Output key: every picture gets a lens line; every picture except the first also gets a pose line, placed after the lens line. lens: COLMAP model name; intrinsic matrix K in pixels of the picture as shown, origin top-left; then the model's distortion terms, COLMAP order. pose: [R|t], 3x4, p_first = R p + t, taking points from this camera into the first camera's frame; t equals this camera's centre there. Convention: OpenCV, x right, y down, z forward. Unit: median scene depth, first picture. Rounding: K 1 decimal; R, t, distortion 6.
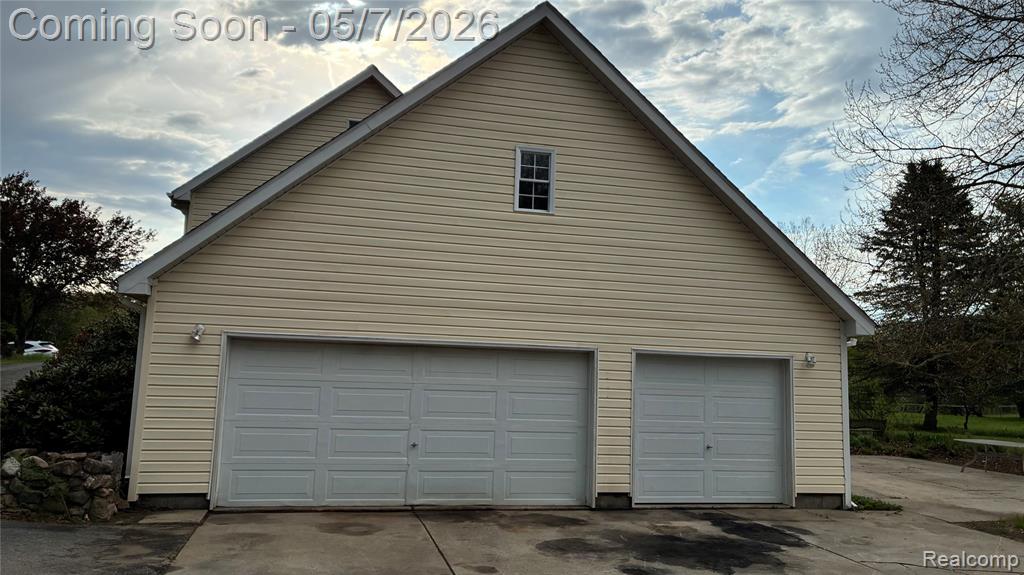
lens RADIAL K [[785.4, 0, 512.3], [0, 785.4, 283.6], [0, 0, 1]] dist [0.058153, -0.072055]
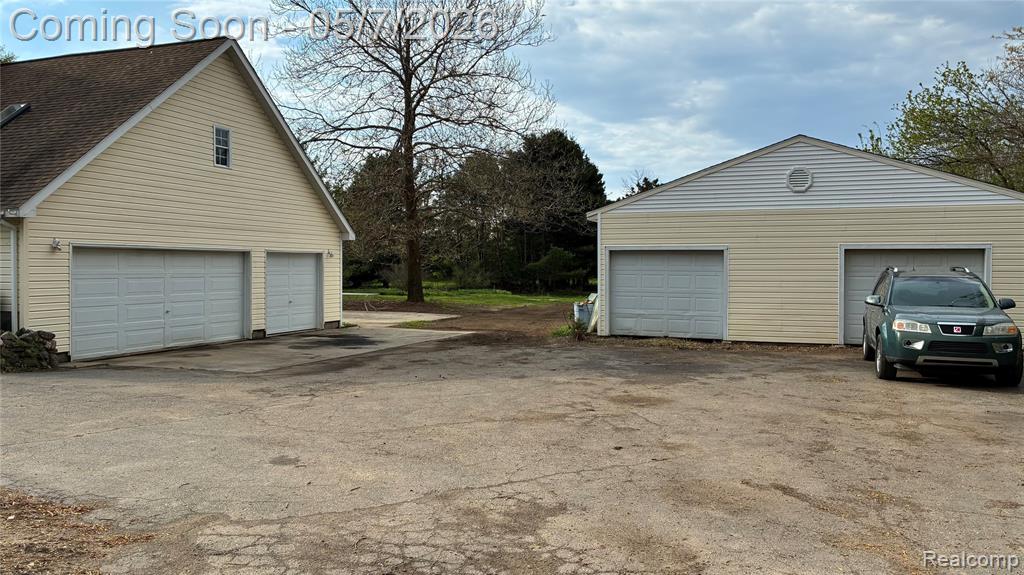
lens RADIAL K [[785.4, 0, 501.7], [0, 785.4, 288.5], [0, 0, 1]] dist [0.058153, -0.072055]
pose [[0.573700, -0.055112, 0.817210, -0.998644], [-0.081630, 0.988919, 0.123997, -0.092536], [-0.814988, -0.137846, 0.562844, -0.434737]]
